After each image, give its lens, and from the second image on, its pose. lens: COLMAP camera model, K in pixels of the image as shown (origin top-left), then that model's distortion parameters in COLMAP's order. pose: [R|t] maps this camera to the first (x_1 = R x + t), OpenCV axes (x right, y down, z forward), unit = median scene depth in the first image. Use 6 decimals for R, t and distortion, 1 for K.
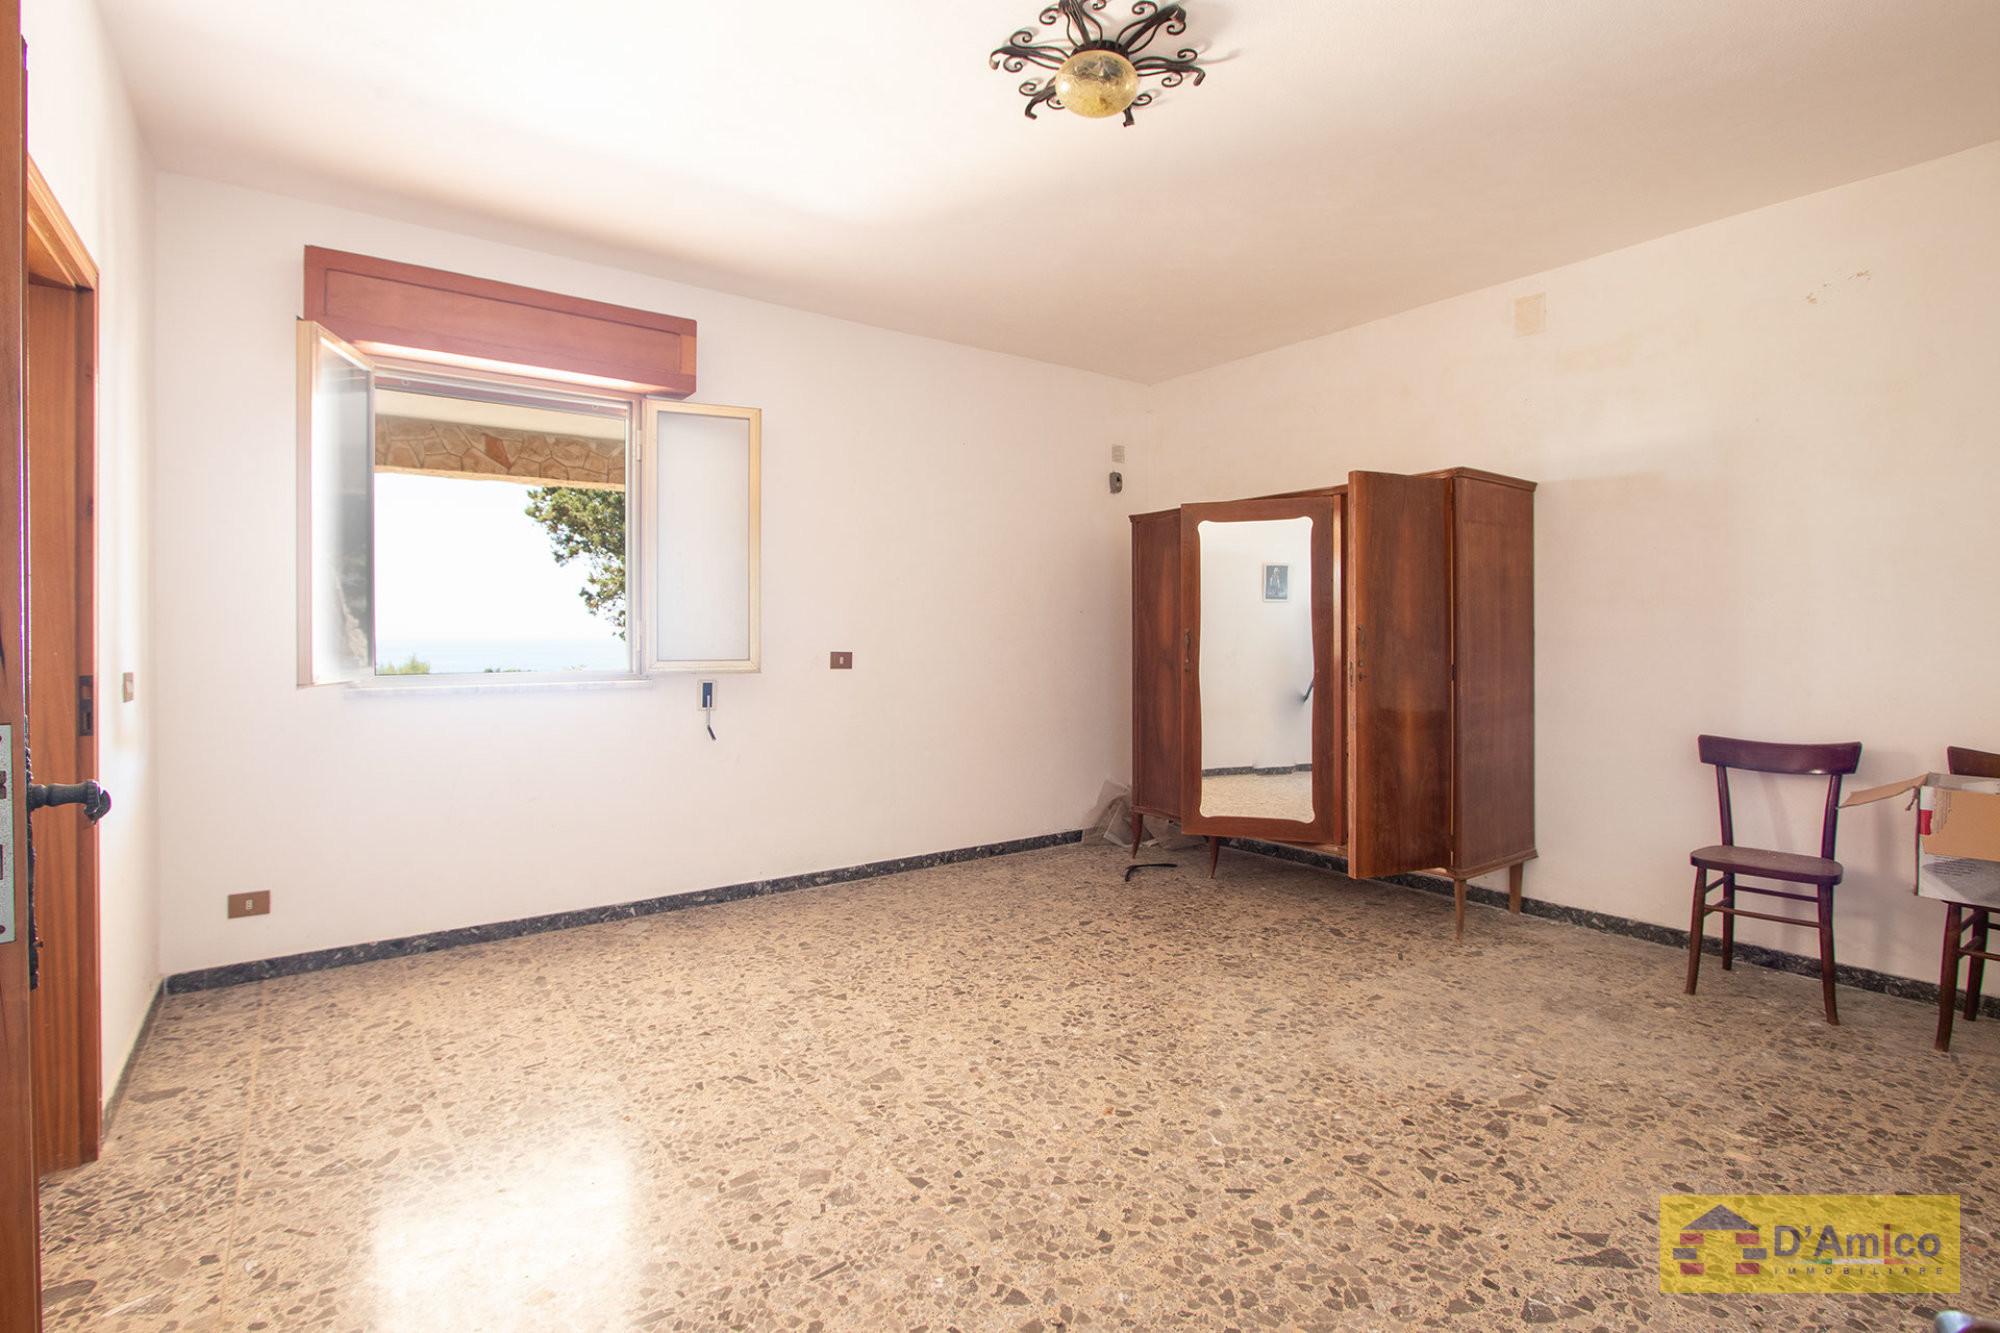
lens RADIAL K [[933.0, 0, 1001.5], [0, 933.0, 653.5], [0, 0, 1]] dist [-0.001688, -0.000876]
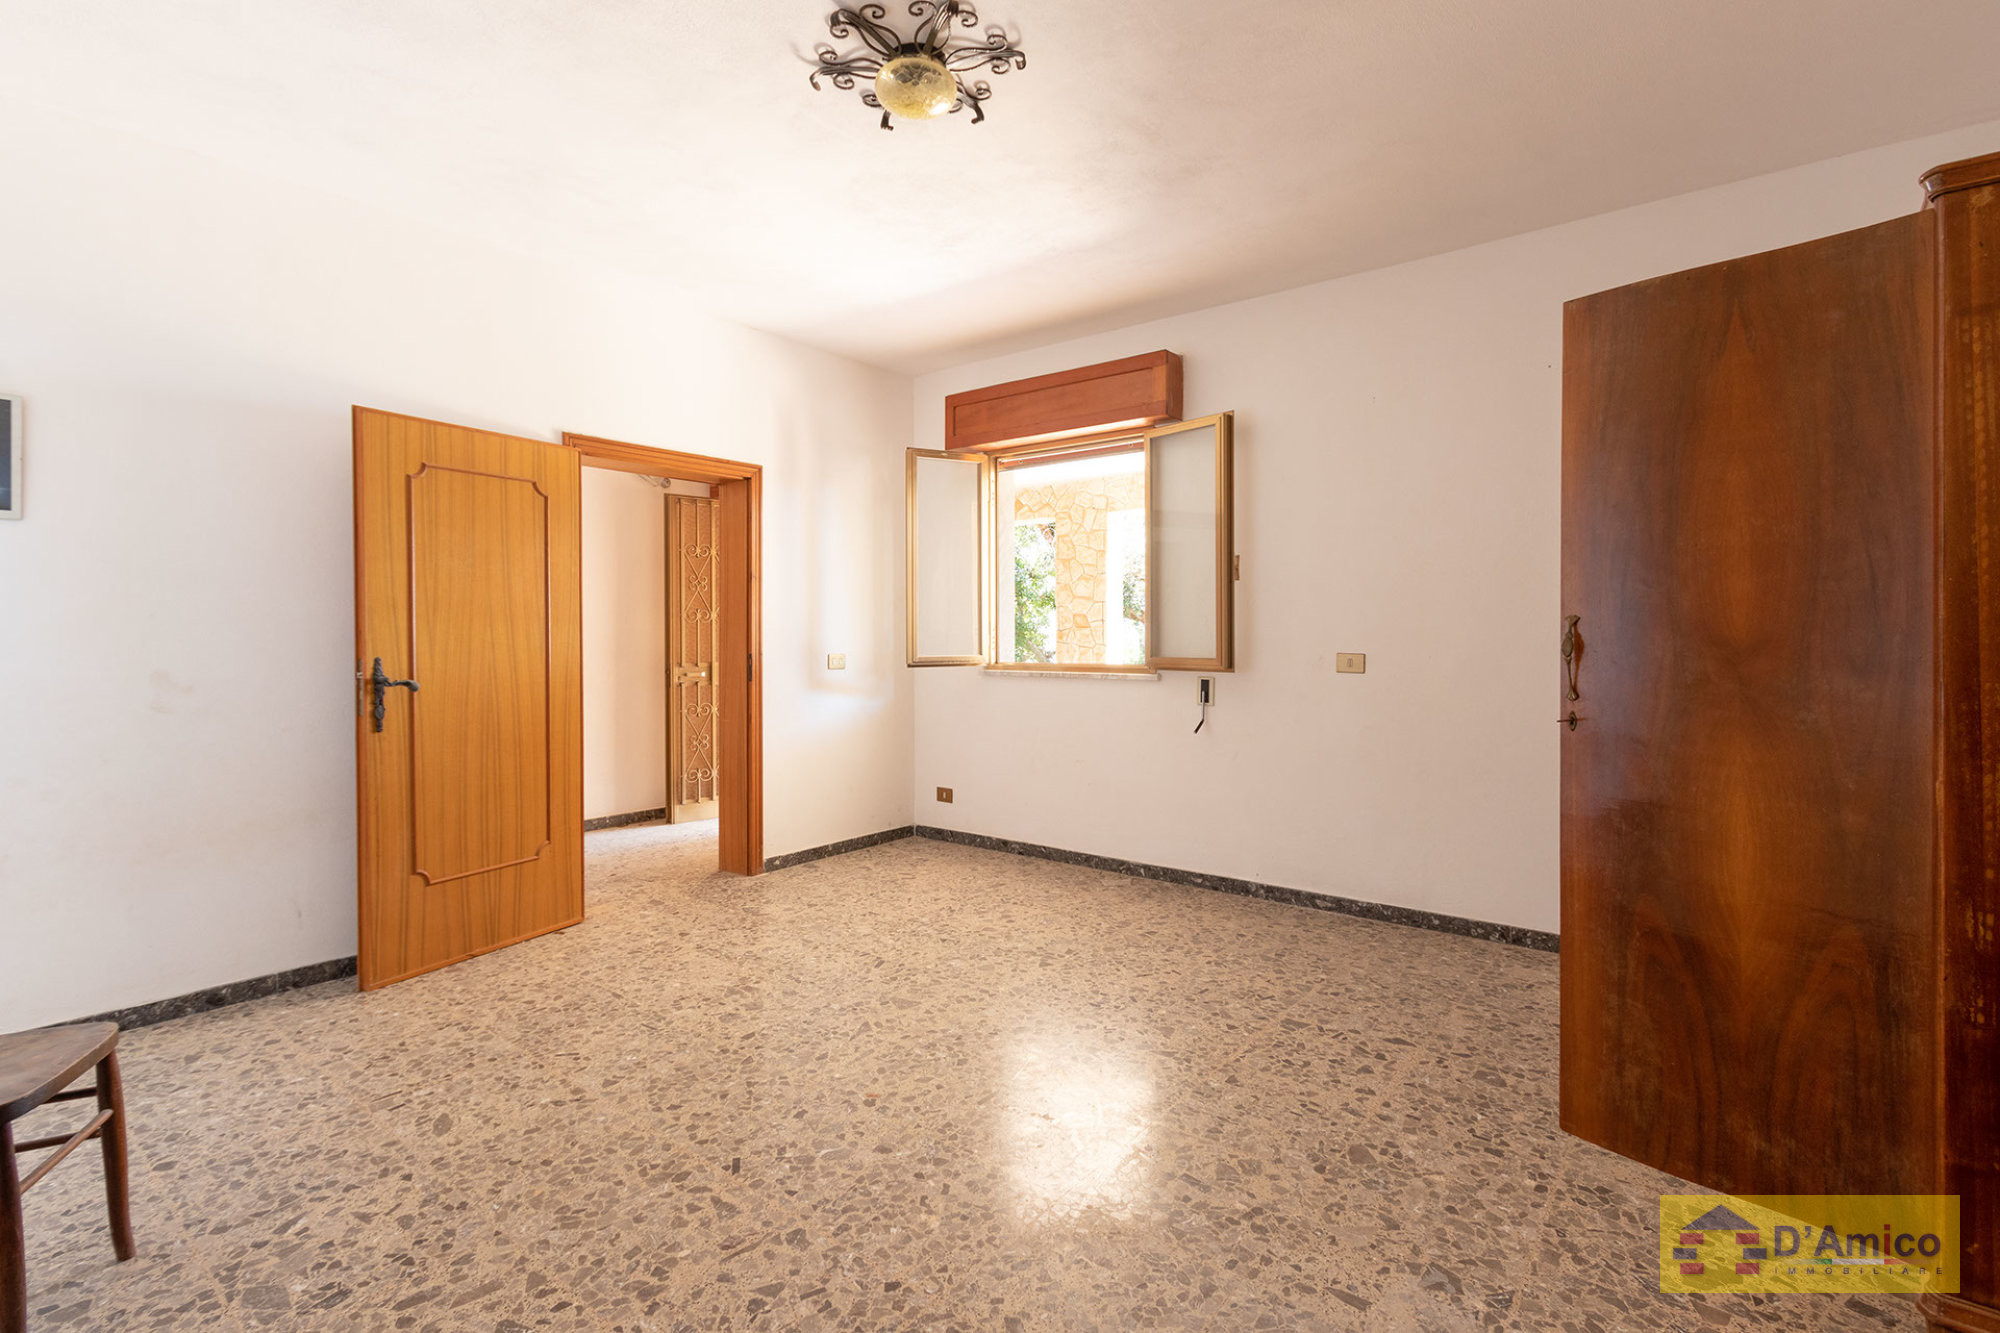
lens RADIAL K [[933.0, 0, 994.5], [0, 933.0, 652.5], [0, 0, 1]] dist [-0.001688, -0.000876]
pose [[0.255727, 0.014605, -0.966639, 0.833816], [-0.015874, 0.999815, 0.010906, -0.010685], [0.966619, 0.012556, 0.255911, 0.627454]]
